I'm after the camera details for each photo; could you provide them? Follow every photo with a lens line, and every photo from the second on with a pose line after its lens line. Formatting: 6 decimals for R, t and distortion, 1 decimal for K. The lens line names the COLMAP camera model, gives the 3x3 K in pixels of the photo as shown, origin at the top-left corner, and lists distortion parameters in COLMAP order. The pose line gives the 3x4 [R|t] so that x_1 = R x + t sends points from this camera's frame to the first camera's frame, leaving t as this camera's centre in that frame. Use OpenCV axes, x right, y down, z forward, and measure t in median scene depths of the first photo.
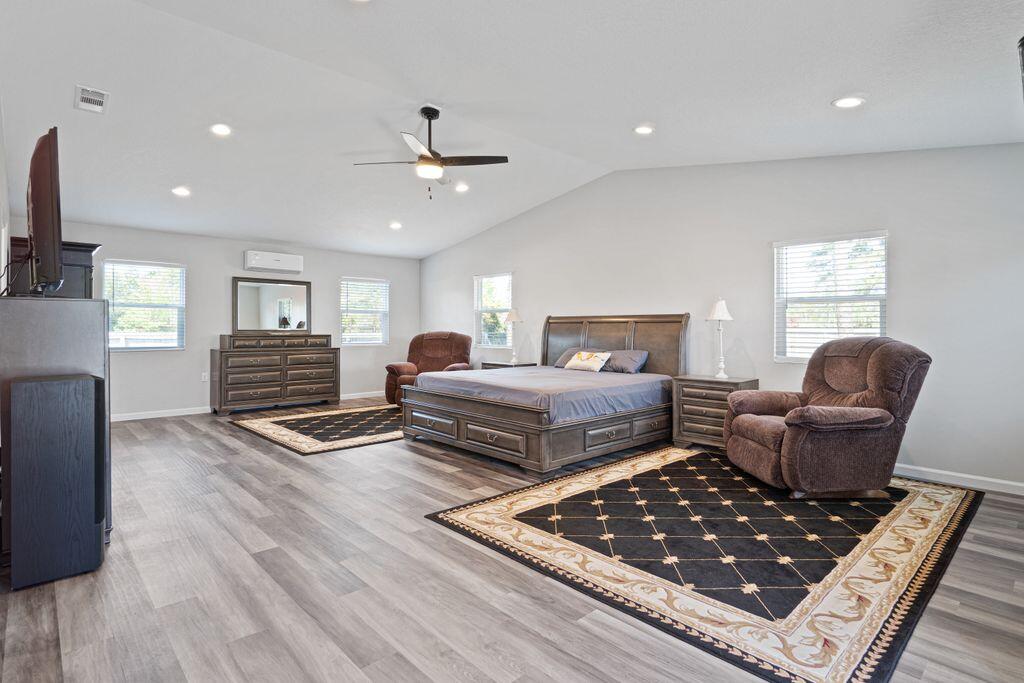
lens RADIAL K [[478.0, 0, 511.4], [0, 478.0, 334.5], [0, 0, 1]] dist [0.006024, -0.000254]
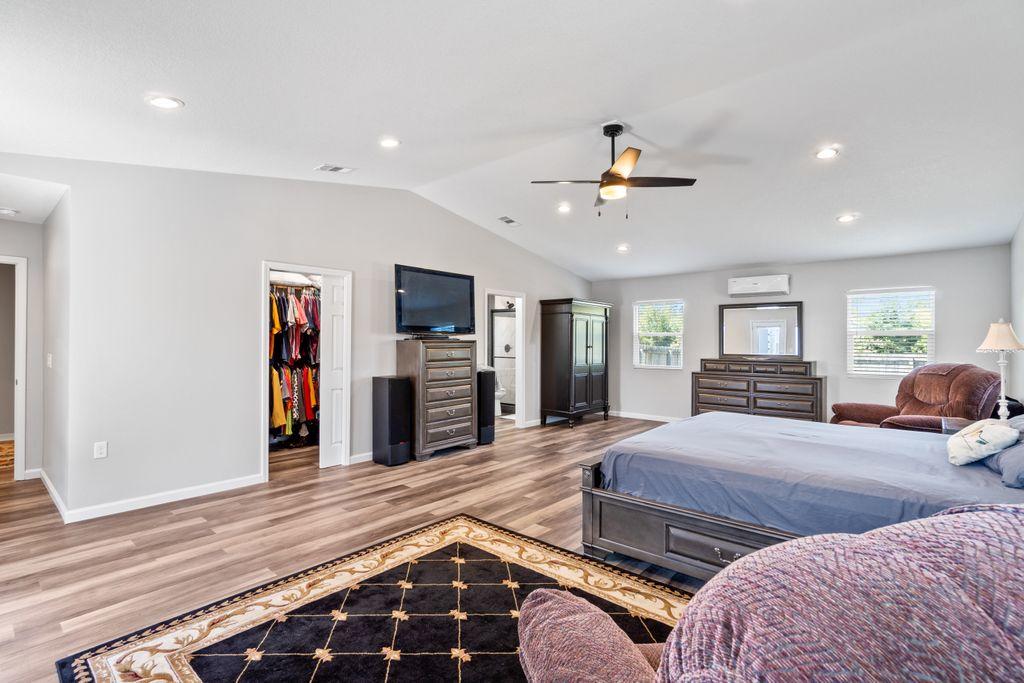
lens RADIAL K [[478.0, 0, 510.3], [0, 478.0, 342.0], [0, 0, 1]] dist [0.006024, -0.000254]
pose [[0.147400, -0.004305, -0.989068, 0.831631], [-0.020786, 0.999756, -0.007449, -0.038760], [0.988859, 0.021657, 0.147275, 0.749282]]
